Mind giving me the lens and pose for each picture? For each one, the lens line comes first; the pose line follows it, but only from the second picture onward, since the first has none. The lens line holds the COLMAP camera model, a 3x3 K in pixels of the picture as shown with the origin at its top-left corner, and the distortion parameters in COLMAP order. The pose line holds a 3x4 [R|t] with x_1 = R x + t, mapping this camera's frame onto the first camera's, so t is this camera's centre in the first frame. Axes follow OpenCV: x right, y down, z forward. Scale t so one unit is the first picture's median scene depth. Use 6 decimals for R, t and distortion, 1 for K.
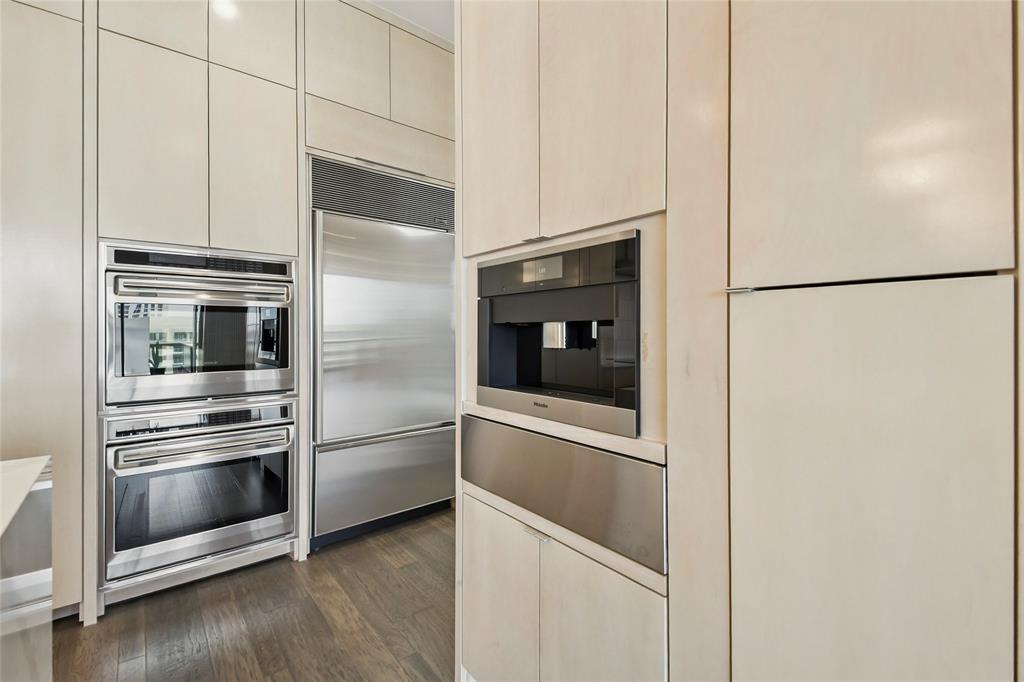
lens RADIAL K [[458.0, 0, 513.0], [0, 458.0, 329.0], [0, 0, 1]] dist [0.025392, -0.009269]
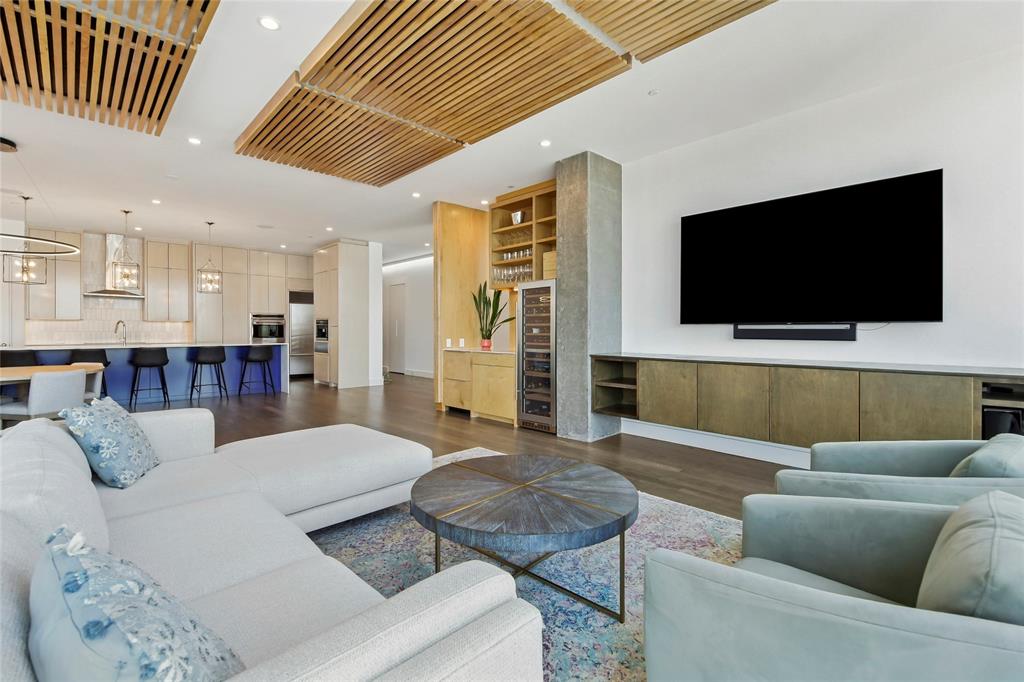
lens RADIAL K [[458.0, 0, 509.0], [0, 458.0, 336.4], [0, 0, 1]] dist [0.025392, -0.009269]
pose [[0.997147, 0.000931, 0.075484, 2.027450], [-0.002123, 0.999874, 0.015713, -0.012663], [-0.075460, -0.015829, 0.997023, -5.433692]]
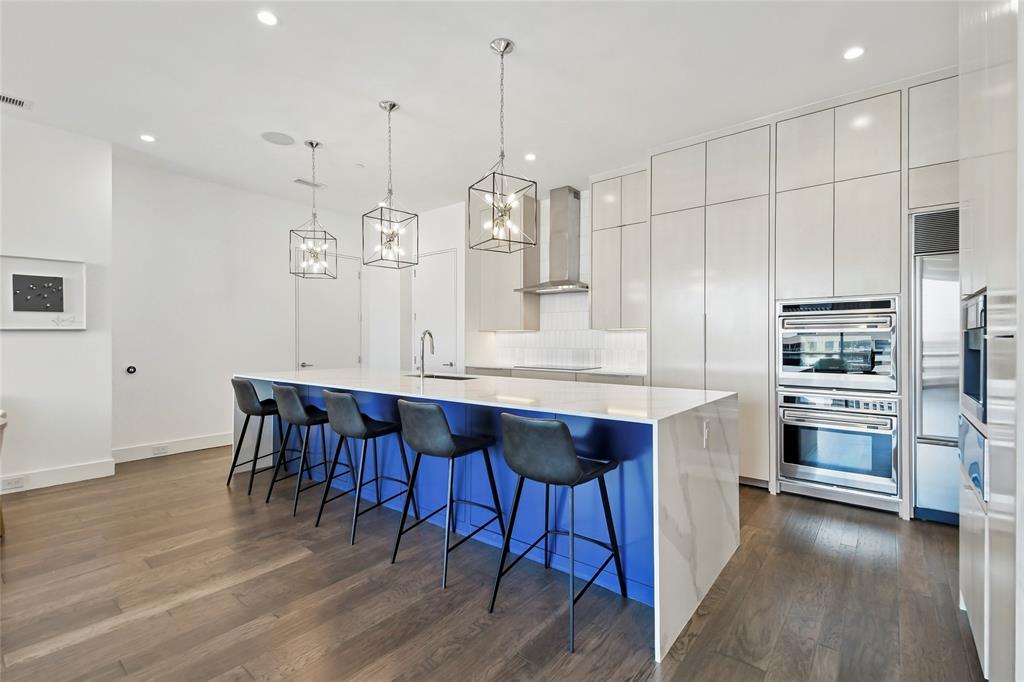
lens RADIAL K [[458.0, 0, 511.5], [0, 458.0, 343.4], [0, 0, 1]] dist [0.025392, -0.009269]
pose [[0.205964, 0.006377, -0.978539, 0.923148], [0.002590, 0.999972, 0.007062, -0.034466], [0.978556, -0.003989, 0.205942, -0.581033]]
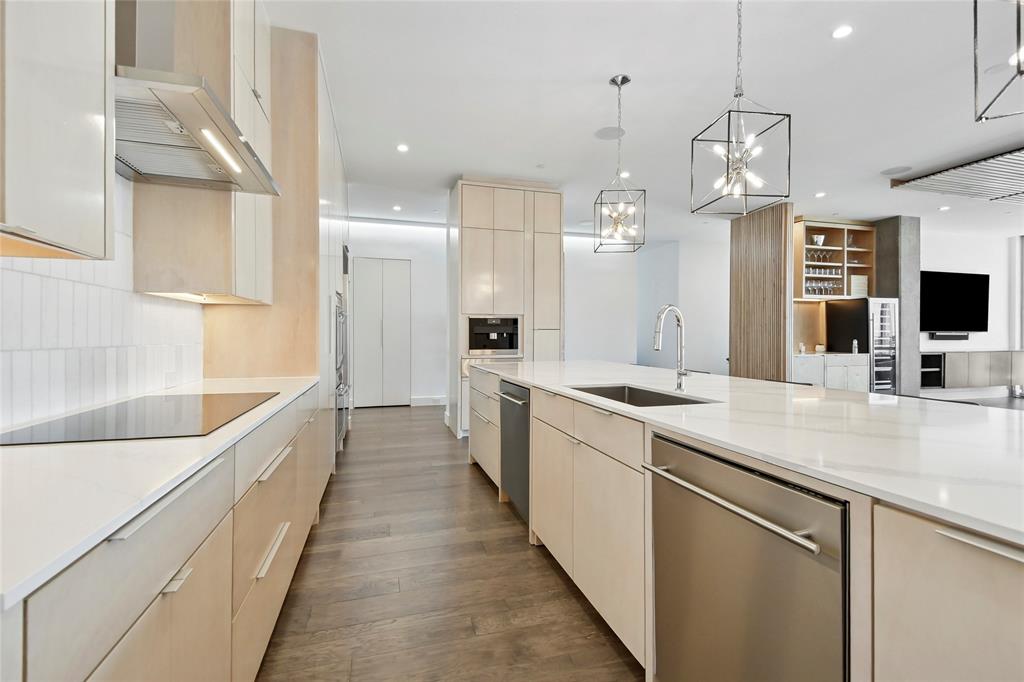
lens RADIAL K [[458.0, 0, 508.5], [0, 458.0, 336.8], [0, 0, 1]] dist [0.025392, -0.009269]
pose [[0.389744, -0.002902, 0.920919, -2.938530], [-0.003264, 0.999984, 0.004533, 0.000471], [-0.920918, -0.004773, 0.389728, -0.634329]]
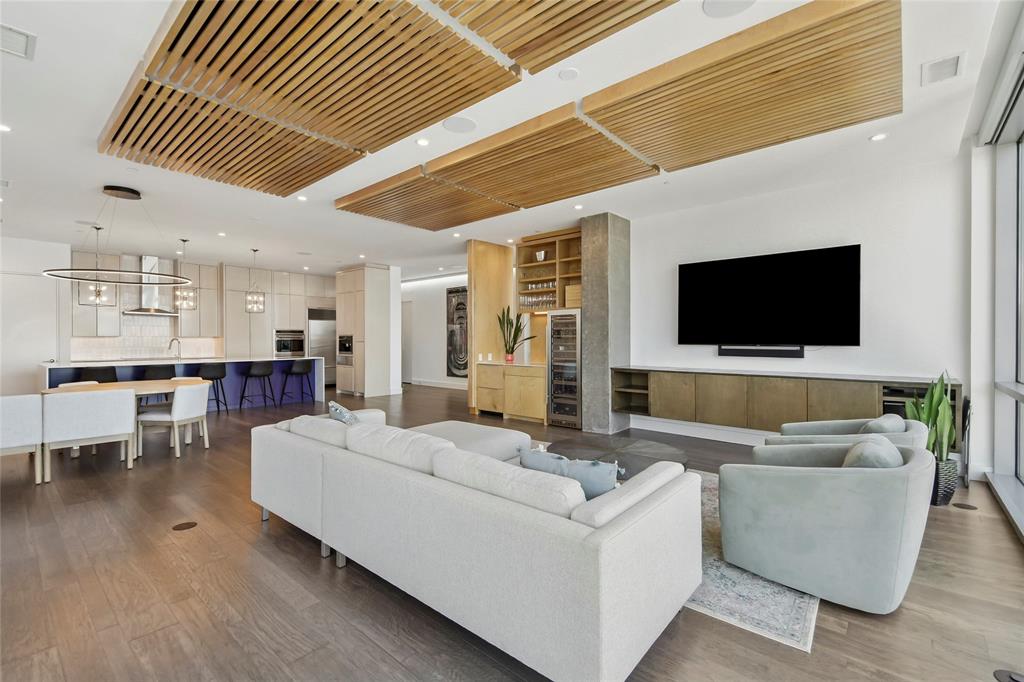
lens RADIAL K [[458.0, 0, 508.1], [0, 458.0, 341.2], [0, 0, 1]] dist [0.025392, -0.009269]
pose [[0.987197, 0.000028, 0.159505, 1.311561], [-0.001192, 0.999973, 0.007200, -0.097521], [-0.159500, -0.007298, 0.987171, -6.189987]]
